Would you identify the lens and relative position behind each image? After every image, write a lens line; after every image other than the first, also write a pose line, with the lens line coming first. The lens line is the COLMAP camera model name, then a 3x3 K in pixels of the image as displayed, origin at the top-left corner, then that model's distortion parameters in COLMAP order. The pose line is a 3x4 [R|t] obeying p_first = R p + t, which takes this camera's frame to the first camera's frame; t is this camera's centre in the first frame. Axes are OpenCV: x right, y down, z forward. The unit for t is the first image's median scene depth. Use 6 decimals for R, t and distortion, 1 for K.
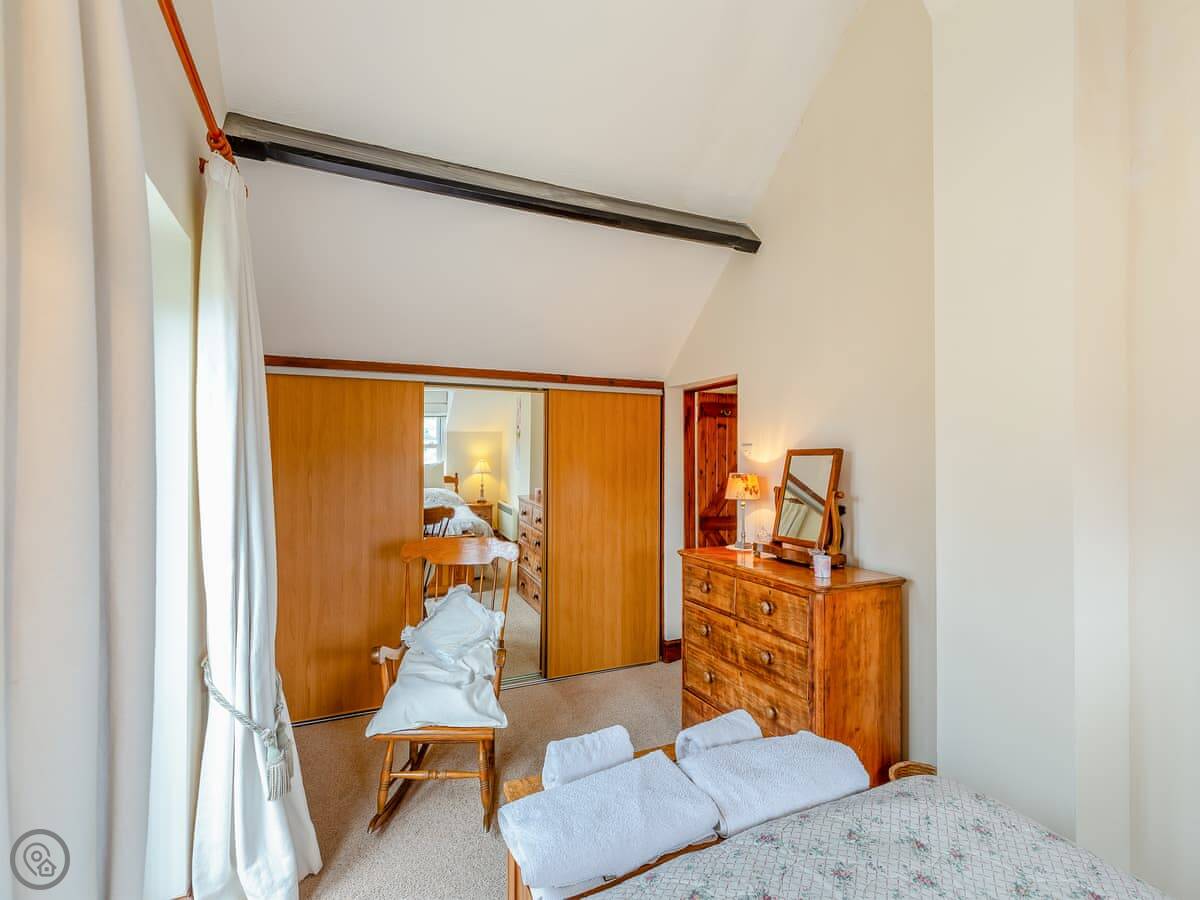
lens RADIAL K [[549.4, 0, 597.2], [0, 549.4, 452.1], [0, 0, 1]] dist [0.007812, -0.000182]
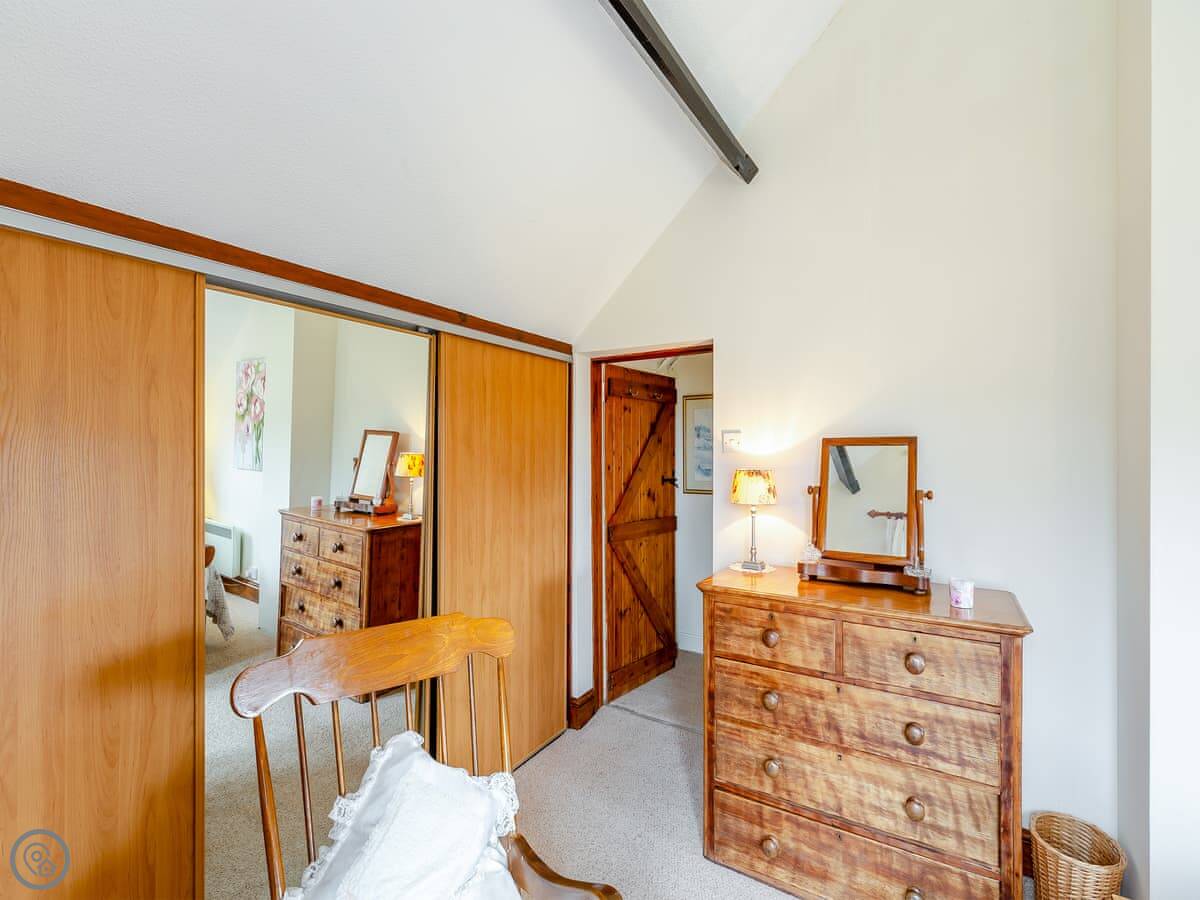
lens RADIAL K [[541.7, 0, 600.0], [0, 541.7, 450.0], [0, 0, 1]] dist [0.012856, -0.001351]
pose [[0.840175, -0.002805, 0.542308, -0.285089], [-0.003128, 0.999945, 0.010018, 0.004815], [-0.542306, -0.010113, 0.840120, 0.450658]]
